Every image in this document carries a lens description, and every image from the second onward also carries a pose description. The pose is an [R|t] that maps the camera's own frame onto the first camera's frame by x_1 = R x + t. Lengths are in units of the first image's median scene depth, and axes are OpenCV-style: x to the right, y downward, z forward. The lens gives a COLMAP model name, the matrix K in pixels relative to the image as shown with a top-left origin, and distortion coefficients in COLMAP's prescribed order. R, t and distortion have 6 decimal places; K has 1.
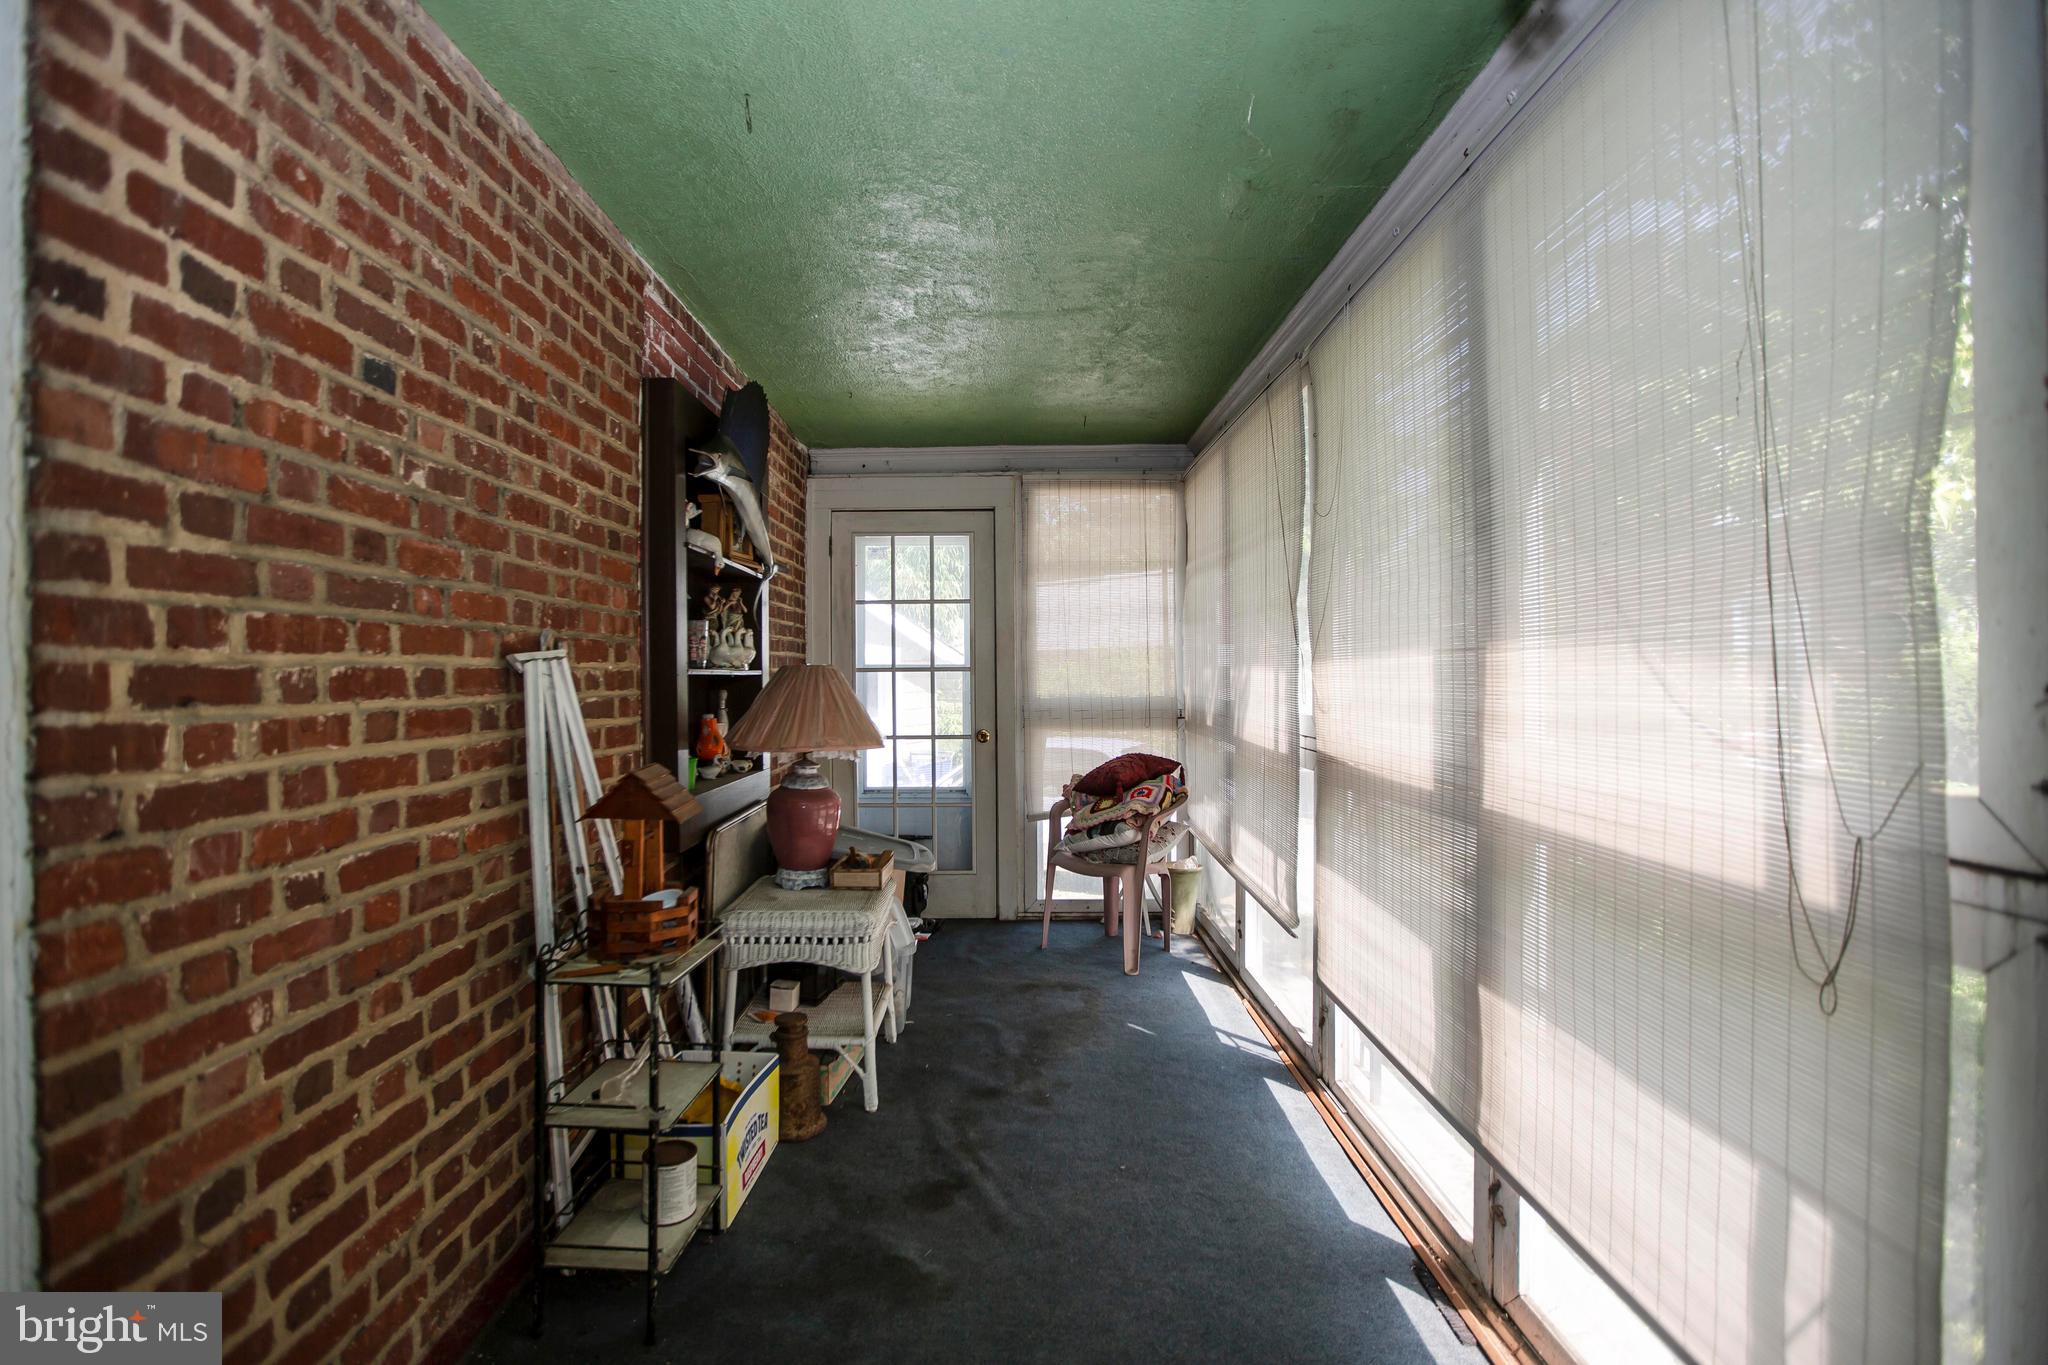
lens RADIAL K [[937.4, 0, 1029.1], [0, 937.4, 672.1], [0, 0, 1]] dist [-0.049290, 0.018697]
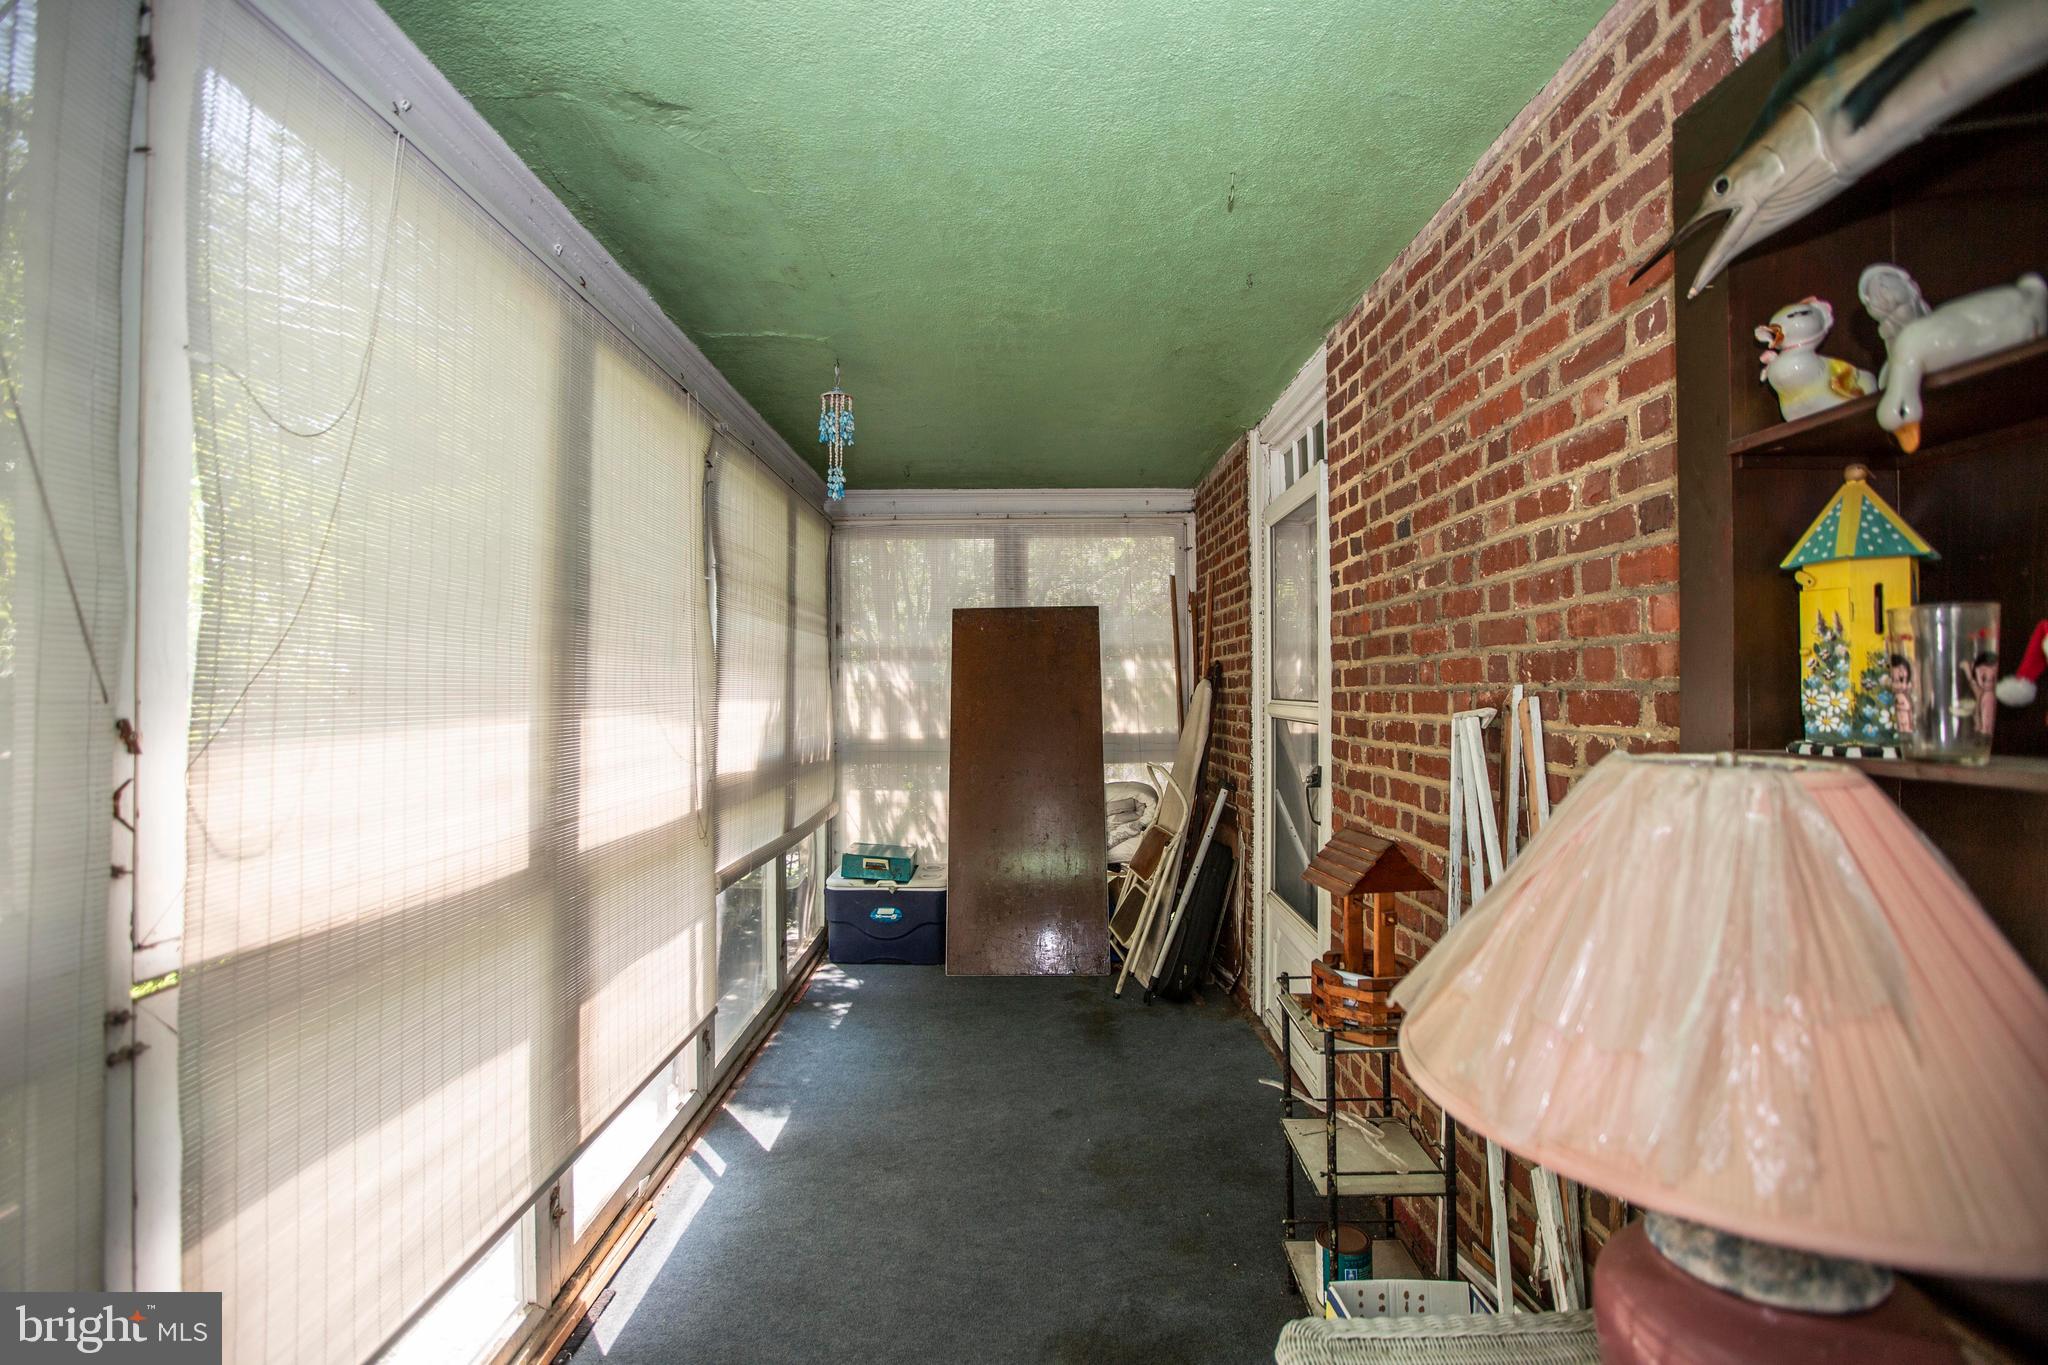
lens RADIAL K [[937.4, 0, 1029.1], [0, 937.4, 672.1], [0, 0, 1]] dist [-0.049290, 0.018697]
pose [[-0.999811, 0.009192, 0.017107, -0.099152], [0.008755, 0.999637, -0.025466, -0.046538], [-0.017335, -0.025311, -0.999529, 2.197884]]
